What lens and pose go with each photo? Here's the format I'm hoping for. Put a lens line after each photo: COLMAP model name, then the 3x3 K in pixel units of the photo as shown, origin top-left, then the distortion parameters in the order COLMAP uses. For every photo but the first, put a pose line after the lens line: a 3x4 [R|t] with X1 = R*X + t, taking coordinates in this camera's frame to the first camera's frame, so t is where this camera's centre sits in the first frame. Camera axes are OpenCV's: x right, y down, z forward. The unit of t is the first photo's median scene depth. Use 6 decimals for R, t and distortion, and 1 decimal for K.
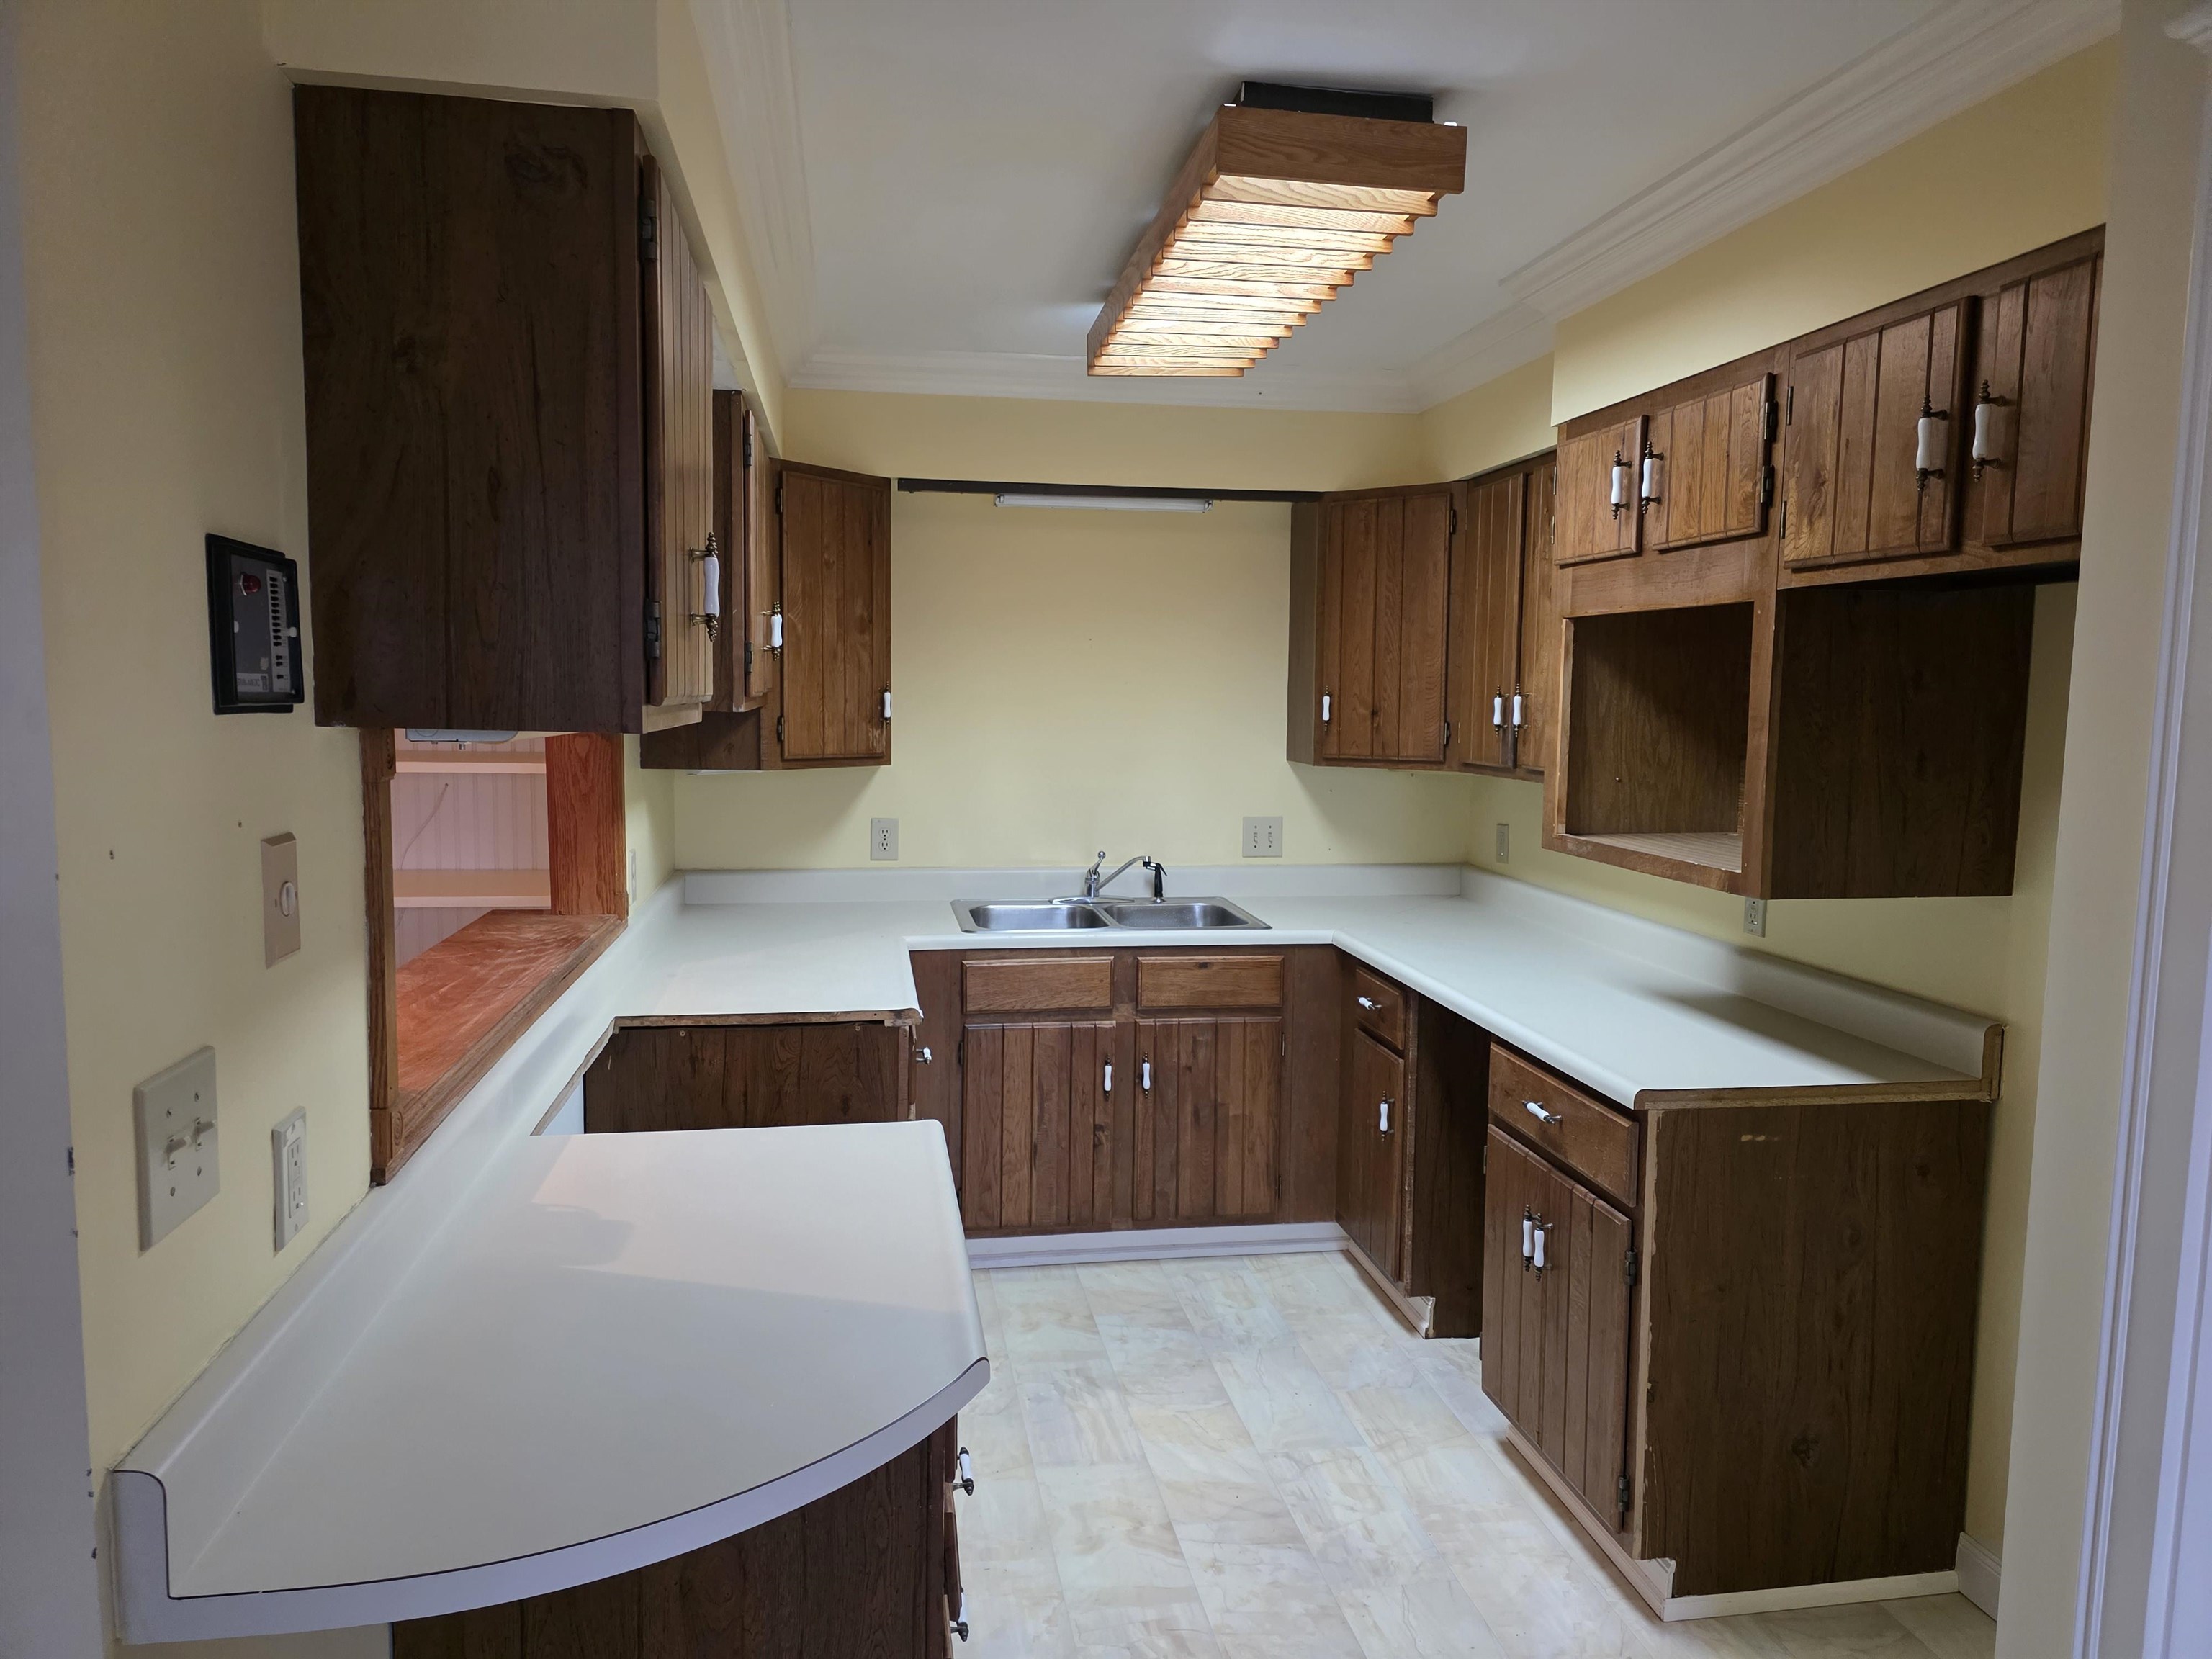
lens RADIAL K [[1445.5, 0, 1106.0], [0, 1445.5, 829.5], [0, 0, 1]] dist [0.106345, -0.127578]
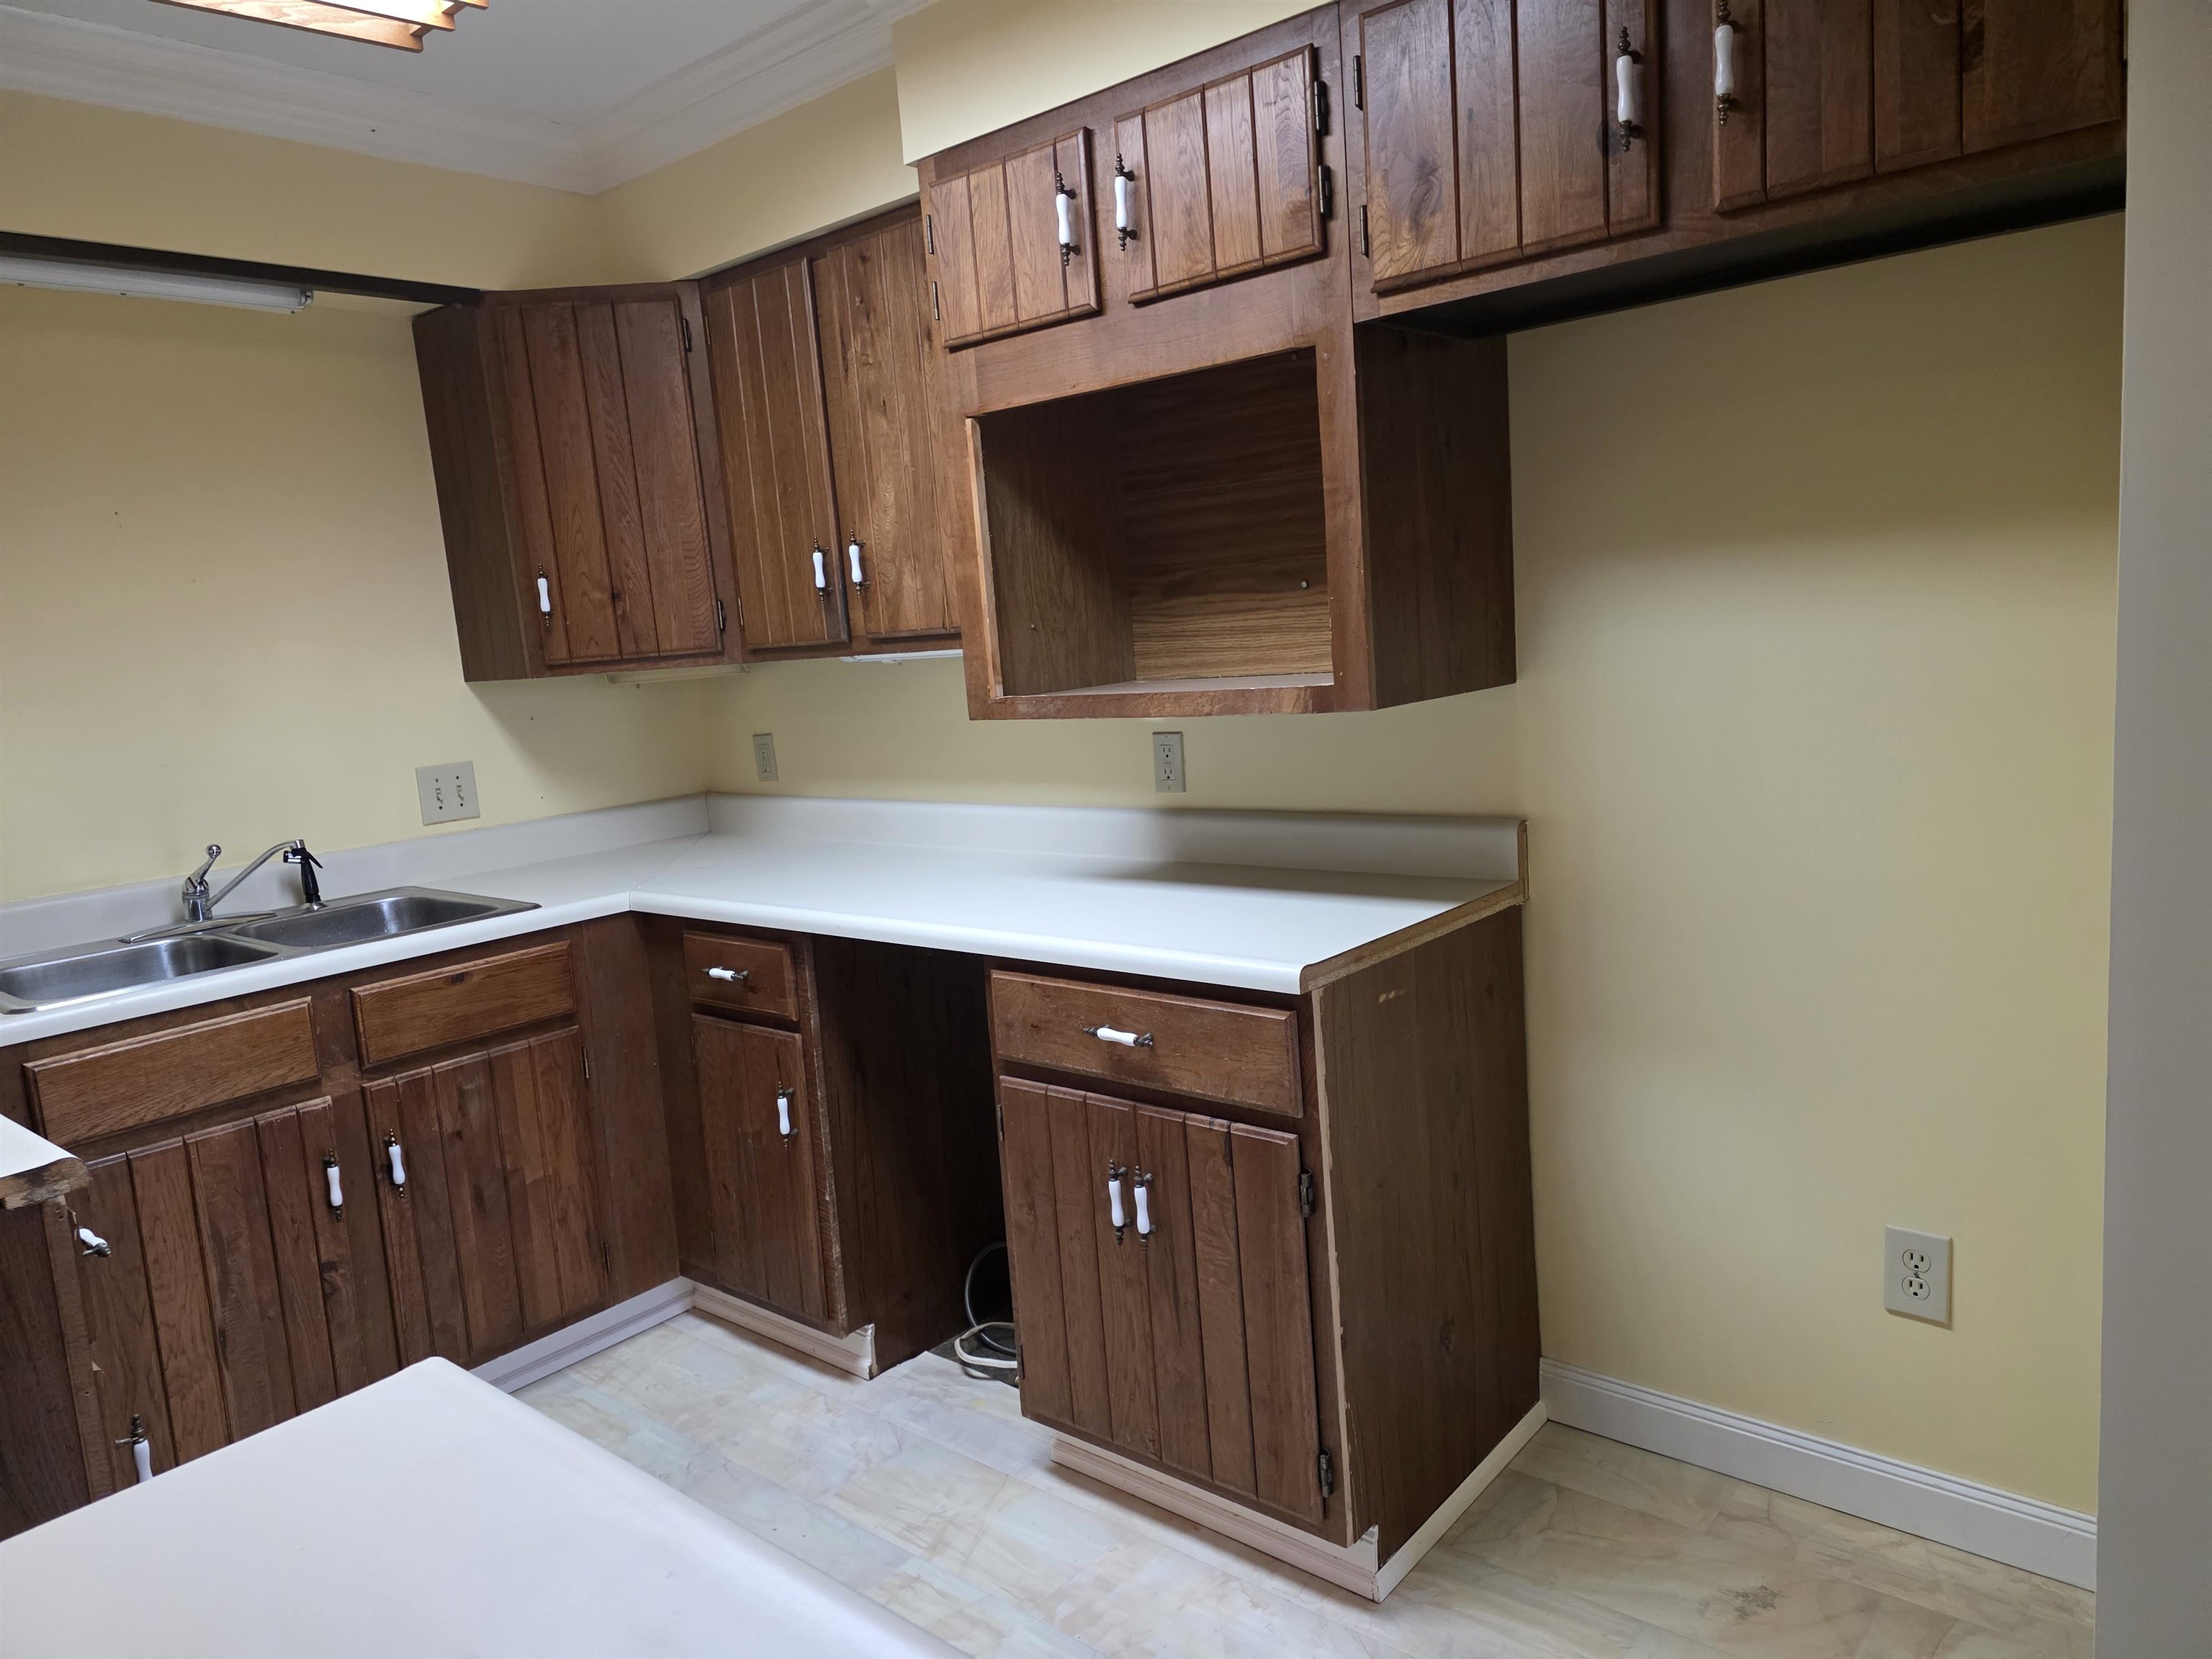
lens RADIAL K [[1471.9, 0, 1063.4], [0, 1471.9, 821.1], [0, 0, 1]] dist [0.077297, -0.069263]
pose [[0.773545, -0.155470, 0.614376, -0.137345], [0.147071, 0.987015, 0.064594, 0.019969], [-0.616440, 0.040390, 0.786365, 0.301765]]
